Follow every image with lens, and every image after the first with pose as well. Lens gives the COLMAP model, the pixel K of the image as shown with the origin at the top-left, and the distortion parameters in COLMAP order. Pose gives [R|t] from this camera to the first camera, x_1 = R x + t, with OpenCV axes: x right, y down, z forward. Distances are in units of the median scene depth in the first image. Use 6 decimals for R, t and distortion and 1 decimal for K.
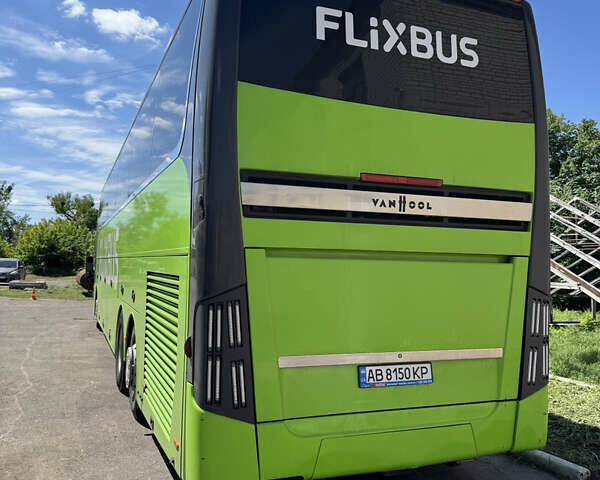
lens RADIAL K [[575.0, 0, 299.1], [0, 575.0, 257.7], [0, 0, 1]] dist [0.131461, -0.476510]
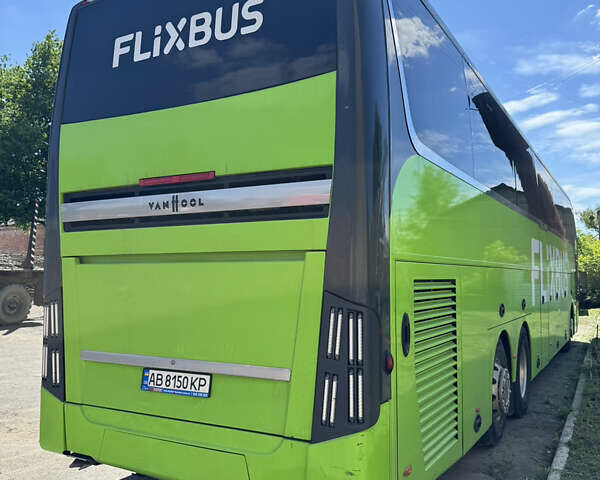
lens RADIAL K [[575.0, 0, 299.1], [0, 575.0, 257.7], [0, 0, 1]] dist [0.131461, -0.476510]
pose [[0.618554, -0.047889, -0.784281, 1.051088], [0.018328, 0.998749, -0.046530, 0.045007], [0.785528, 0.014407, 0.618658, 0.564434]]
